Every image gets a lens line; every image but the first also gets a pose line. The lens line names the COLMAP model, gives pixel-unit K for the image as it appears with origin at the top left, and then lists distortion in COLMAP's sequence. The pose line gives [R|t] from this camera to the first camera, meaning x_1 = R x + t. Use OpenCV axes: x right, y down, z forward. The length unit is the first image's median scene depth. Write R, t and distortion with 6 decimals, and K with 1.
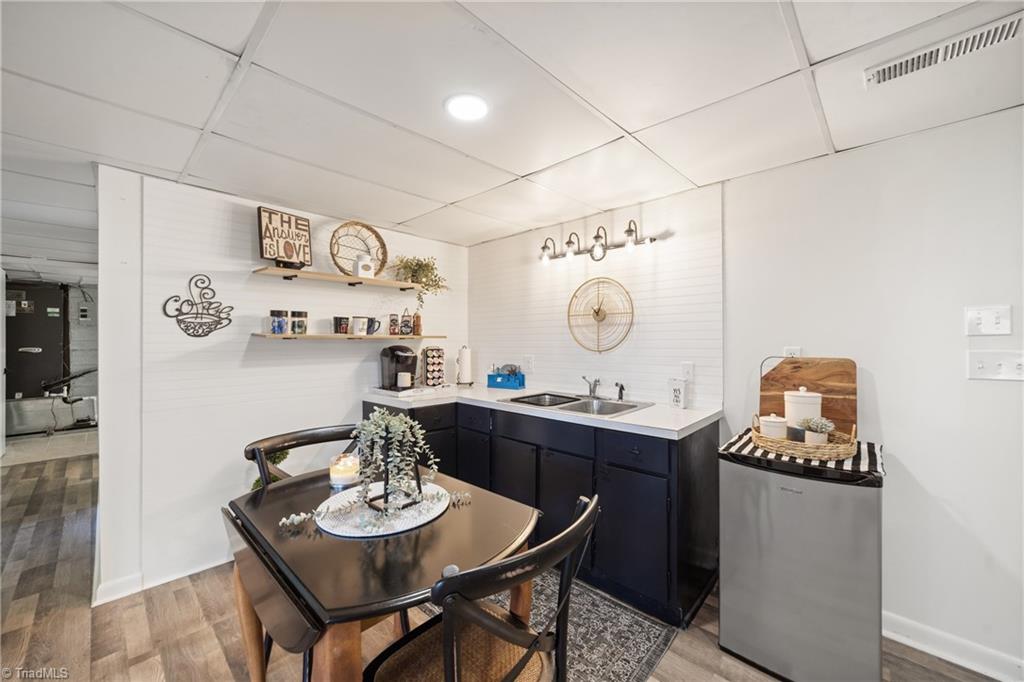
lens RADIAL K [[391.5, 0, 516.0], [0, 391.5, 339.3], [0, 0, 1]] dist [-0.010107, 0.000892]
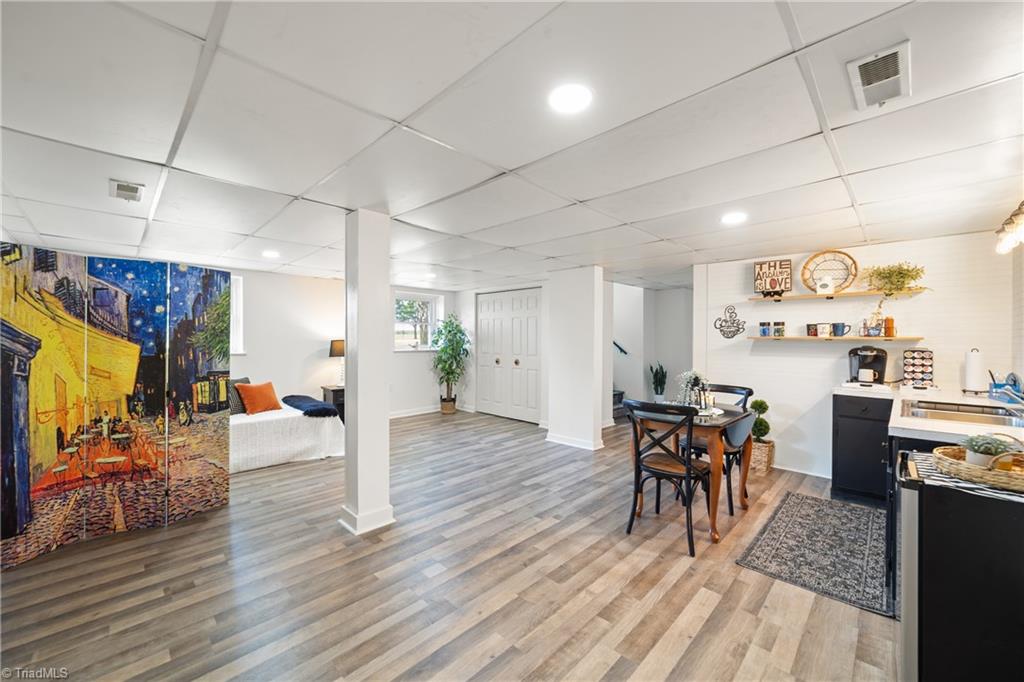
lens RADIAL K [[391.5, 0, 516.2], [0, 391.5, 338.7], [0, 0, 1]] dist [-0.010107, 0.000892]
pose [[-0.032001, 0.004481, -0.999478, 1.019556], [-0.004152, 0.999981, 0.004616, -0.007651], [0.999479, 0.004298, -0.031982, 0.001892]]
